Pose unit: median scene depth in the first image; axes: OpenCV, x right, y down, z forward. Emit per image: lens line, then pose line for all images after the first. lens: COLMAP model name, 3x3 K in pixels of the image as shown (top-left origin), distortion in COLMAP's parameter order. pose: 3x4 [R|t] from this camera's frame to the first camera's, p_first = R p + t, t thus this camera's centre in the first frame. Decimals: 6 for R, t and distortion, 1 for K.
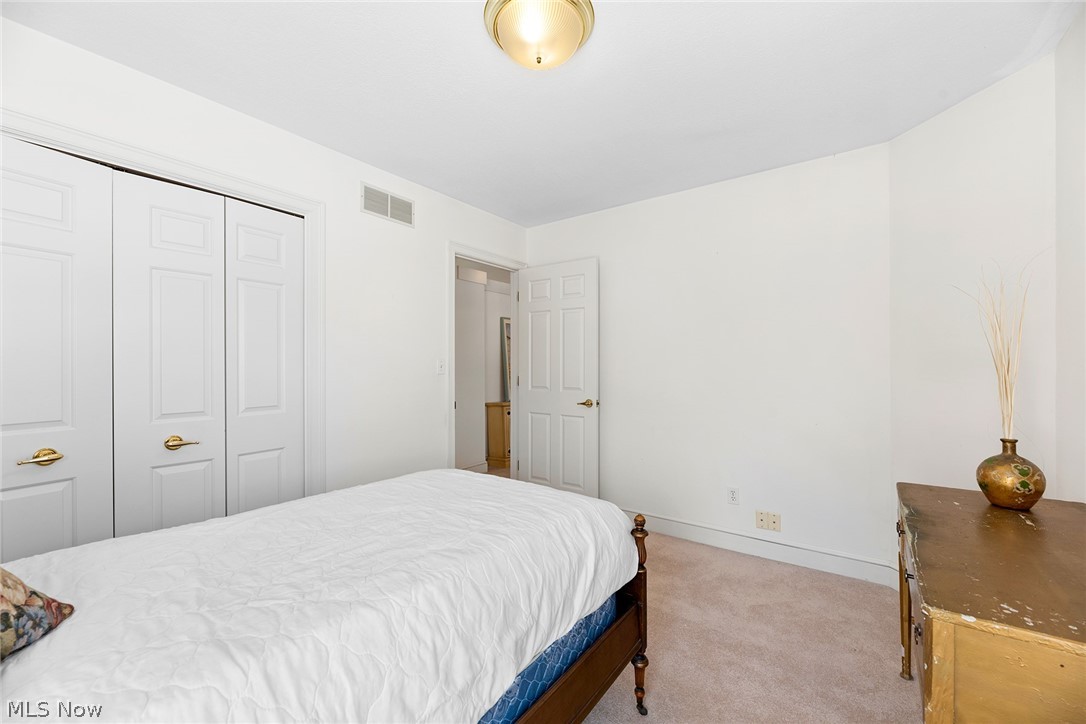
lens RADIAL K [[445.0, 0, 543.0], [0, 445.0, 364.5], [0, 0, 1]] dist [0.000551, -0.000285]
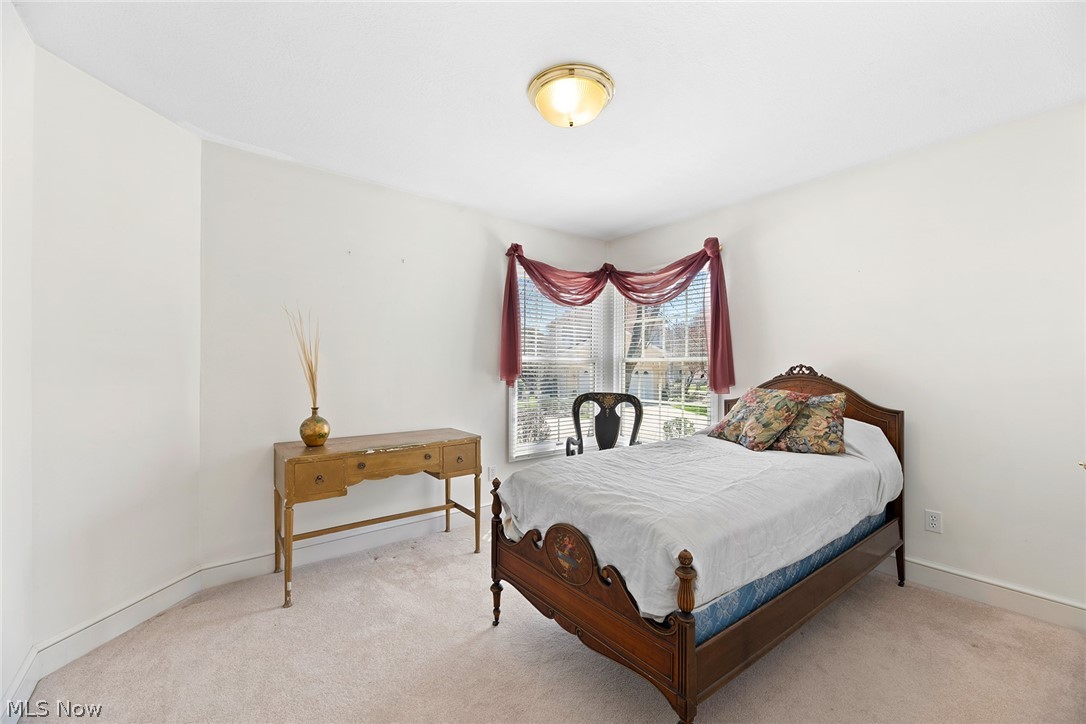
lens RADIAL K [[445.0, 0, 543.0], [0, 445.0, 364.5], [0, 0, 1]] dist [0.000551, -0.000285]
pose [[-0.959036, -0.001274, 0.283281, -0.254193], [-0.002124, 0.999994, -0.002691, 0.003280], [-0.283276, -0.003182, -0.959033, 2.056962]]
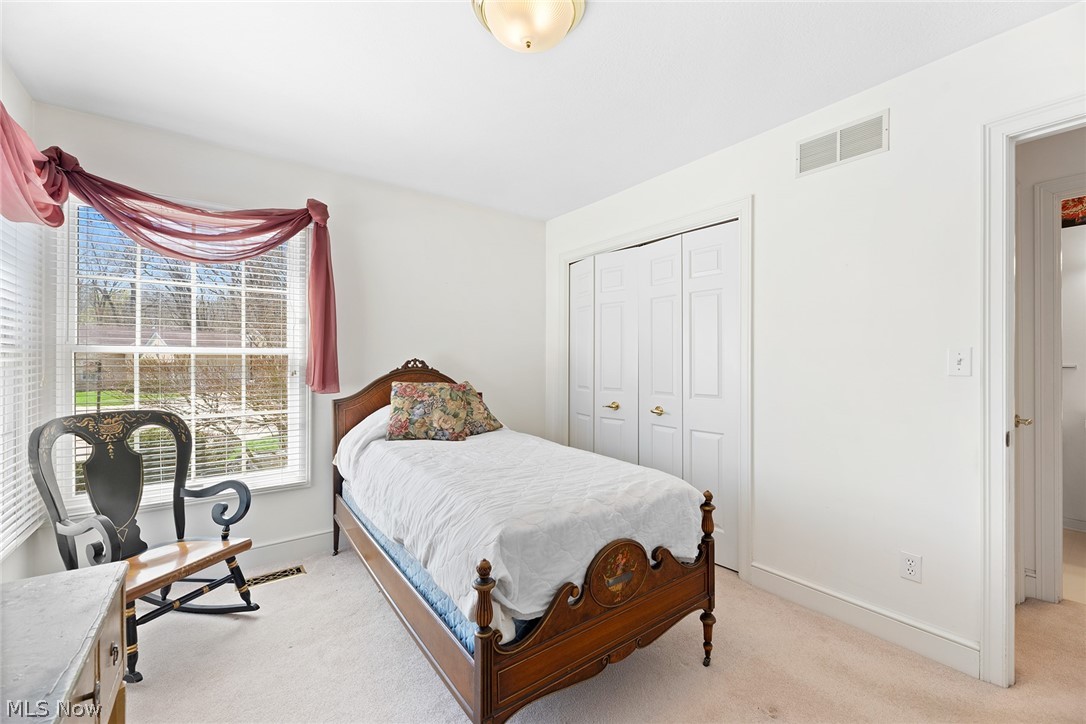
lens RADIAL K [[445.0, 0, 543.0], [0, 445.0, 364.5], [0, 0, 1]] dist [0.000551, -0.000285]
pose [[-0.299603, 0.006475, -0.954042, 0.836470], [-0.000411, 0.999976, 0.006916, 0.007652], [0.954064, 0.002465, -0.299593, 1.215108]]
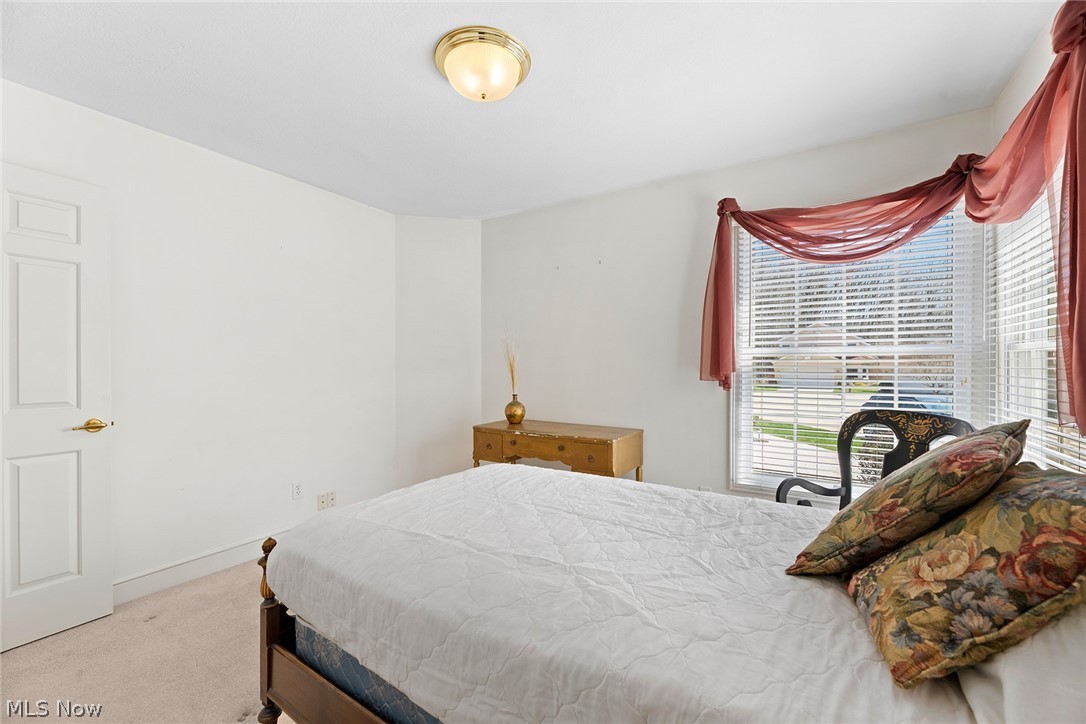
lens RADIAL K [[450.6, 0, 543.0], [0, 450.6, 362.0], [0, 0, 1]] dist [0.028688, -0.000115]
pose [[-0.054268, 0.002332, 0.998524, -1.089773], [0.002776, 0.999994, -0.002184, 0.006562], [-0.998523, 0.002654, -0.054274, 0.835382]]
